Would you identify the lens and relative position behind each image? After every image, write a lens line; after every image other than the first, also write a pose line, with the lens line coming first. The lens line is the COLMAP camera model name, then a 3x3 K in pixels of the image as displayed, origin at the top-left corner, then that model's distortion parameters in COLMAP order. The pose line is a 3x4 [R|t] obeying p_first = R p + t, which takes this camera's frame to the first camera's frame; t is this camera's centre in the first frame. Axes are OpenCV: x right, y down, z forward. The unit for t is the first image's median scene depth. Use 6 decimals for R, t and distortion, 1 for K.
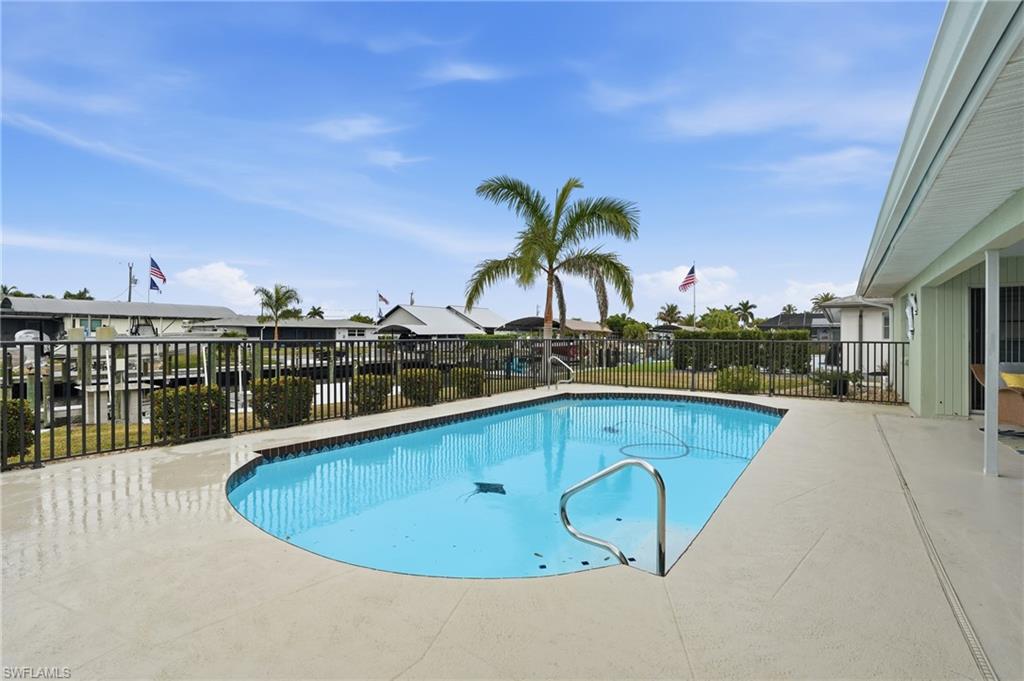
lens RADIAL K [[495.7, 0, 512.0], [0, 495.7, 340.5], [0, 0, 1]] dist [0.000269, -0.000028]
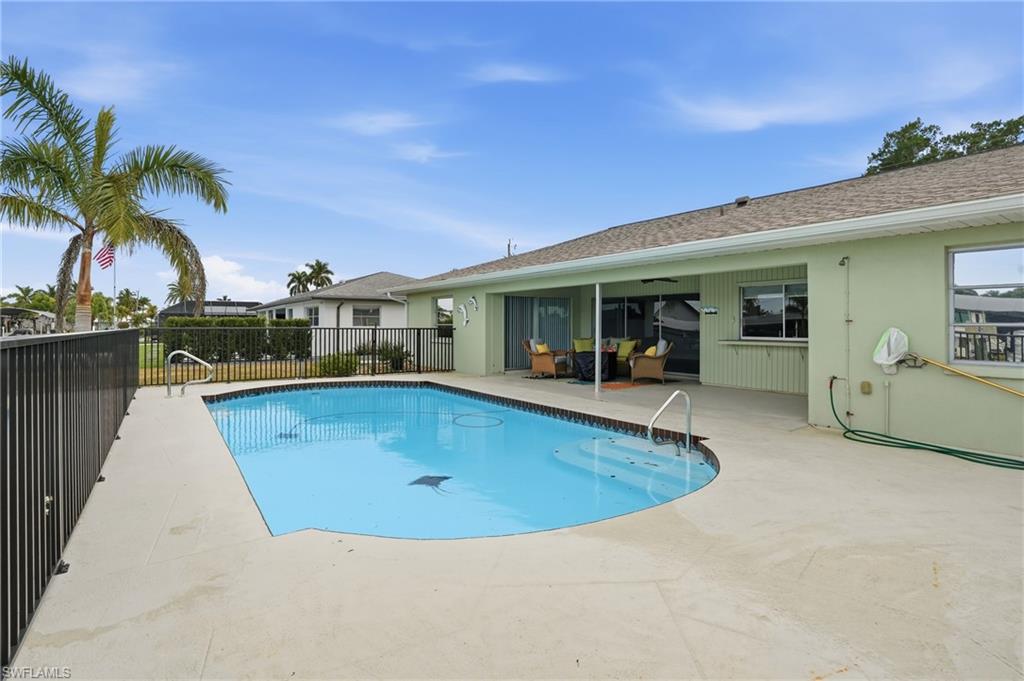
lens RADIAL K [[495.7, 0, 512.0], [0, 495.7, 340.5], [0, 0, 1]] dist [0.000269, -0.000028]
pose [[0.358266, -0.029426, 0.933156, -0.413928], [0.005946, 0.999555, 0.029237, -0.002516], [-0.933601, -0.004926, 0.358282, 0.234704]]
